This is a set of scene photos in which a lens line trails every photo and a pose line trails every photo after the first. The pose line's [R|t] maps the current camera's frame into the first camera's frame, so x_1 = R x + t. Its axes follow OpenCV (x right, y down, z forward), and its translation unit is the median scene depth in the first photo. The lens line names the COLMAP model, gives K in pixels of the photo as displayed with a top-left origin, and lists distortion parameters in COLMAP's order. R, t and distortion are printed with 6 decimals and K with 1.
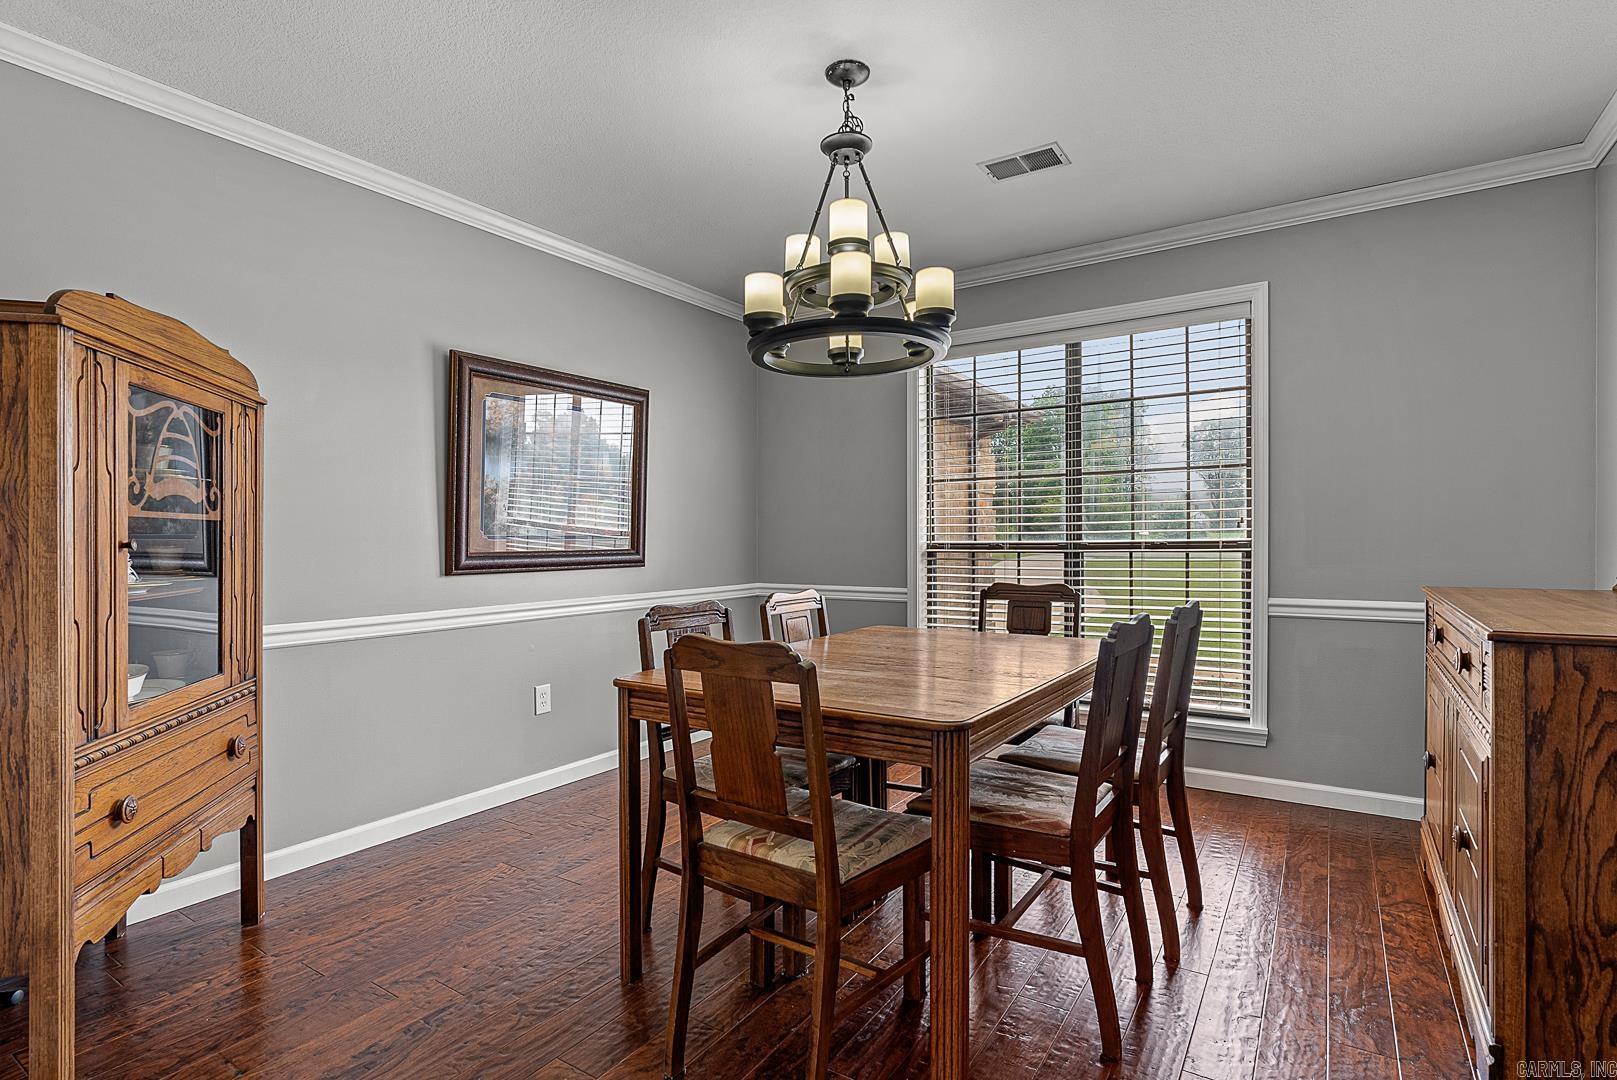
lens RADIAL K [[793.7, 0, 808.8], [0, 793.7, 529.1], [0, 0, 1]] dist [-0.005265, 0.000535]
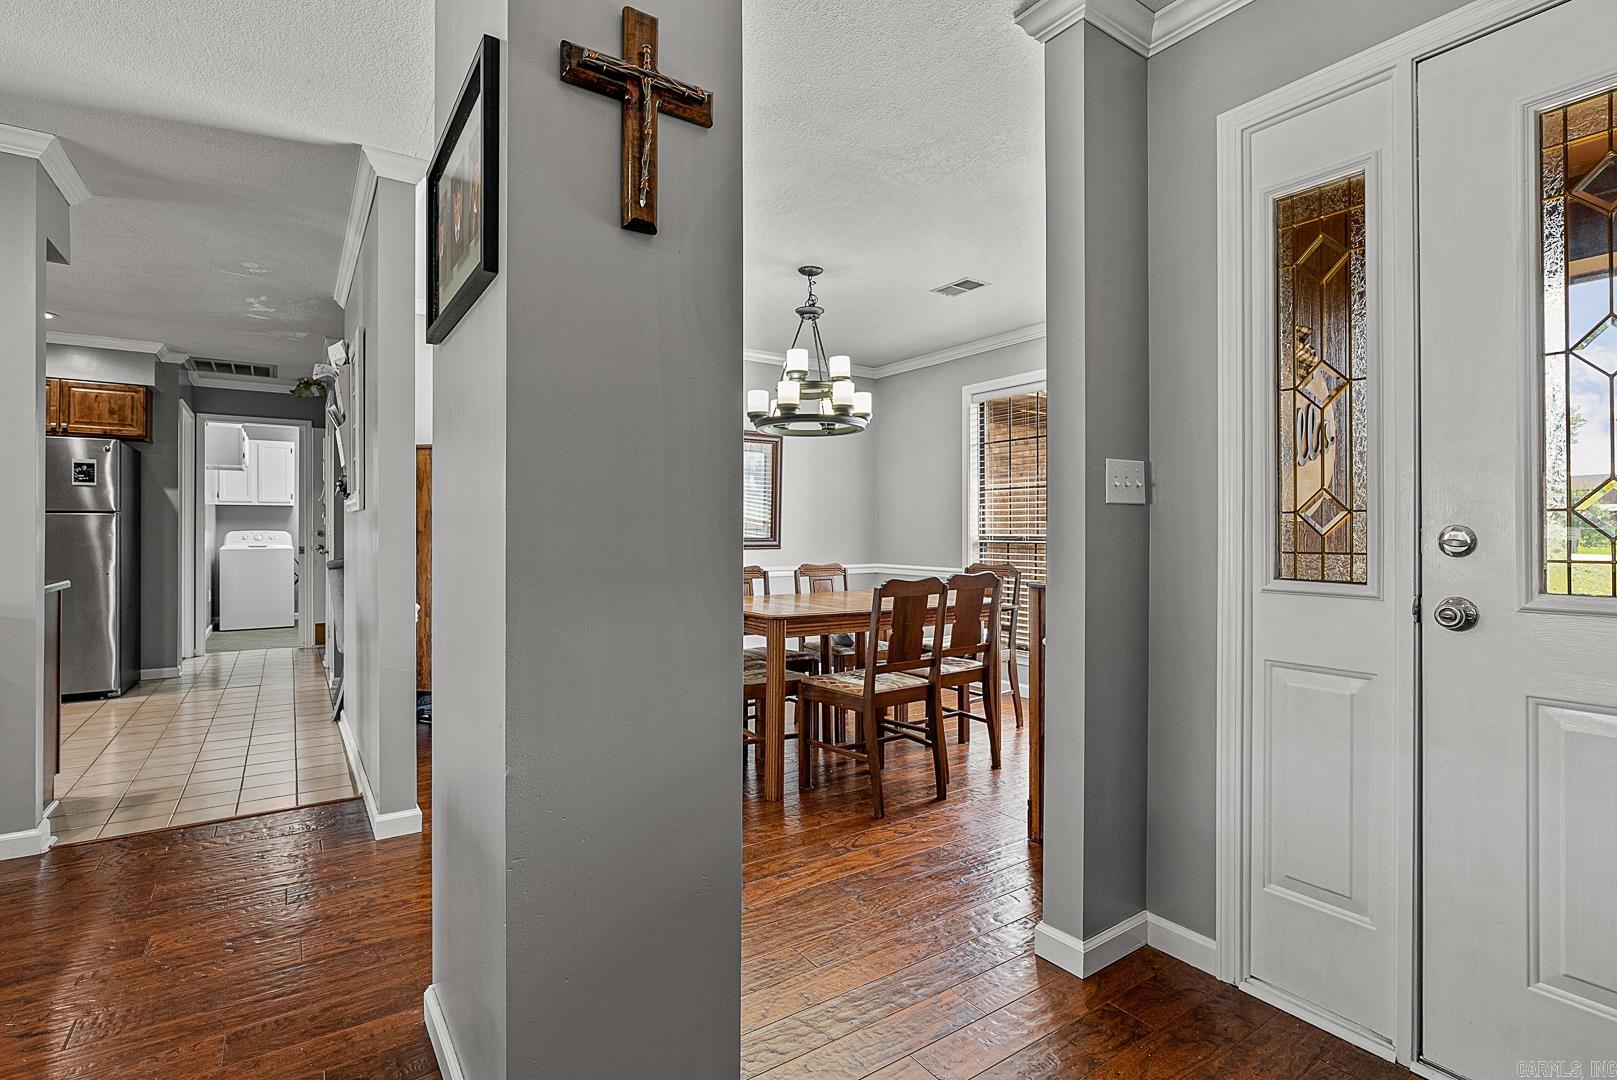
lens RADIAL K [[793.7, 0, 803.8], [0, 793.7, 542.7], [0, 0, 1]] dist [-0.005265, 0.000535]
pose [[0.916593, 0.014098, -0.399574, 0.751030], [-0.002985, 0.999592, 0.028422, -0.014623], [0.399811, -0.024859, 0.916260, -0.648643]]
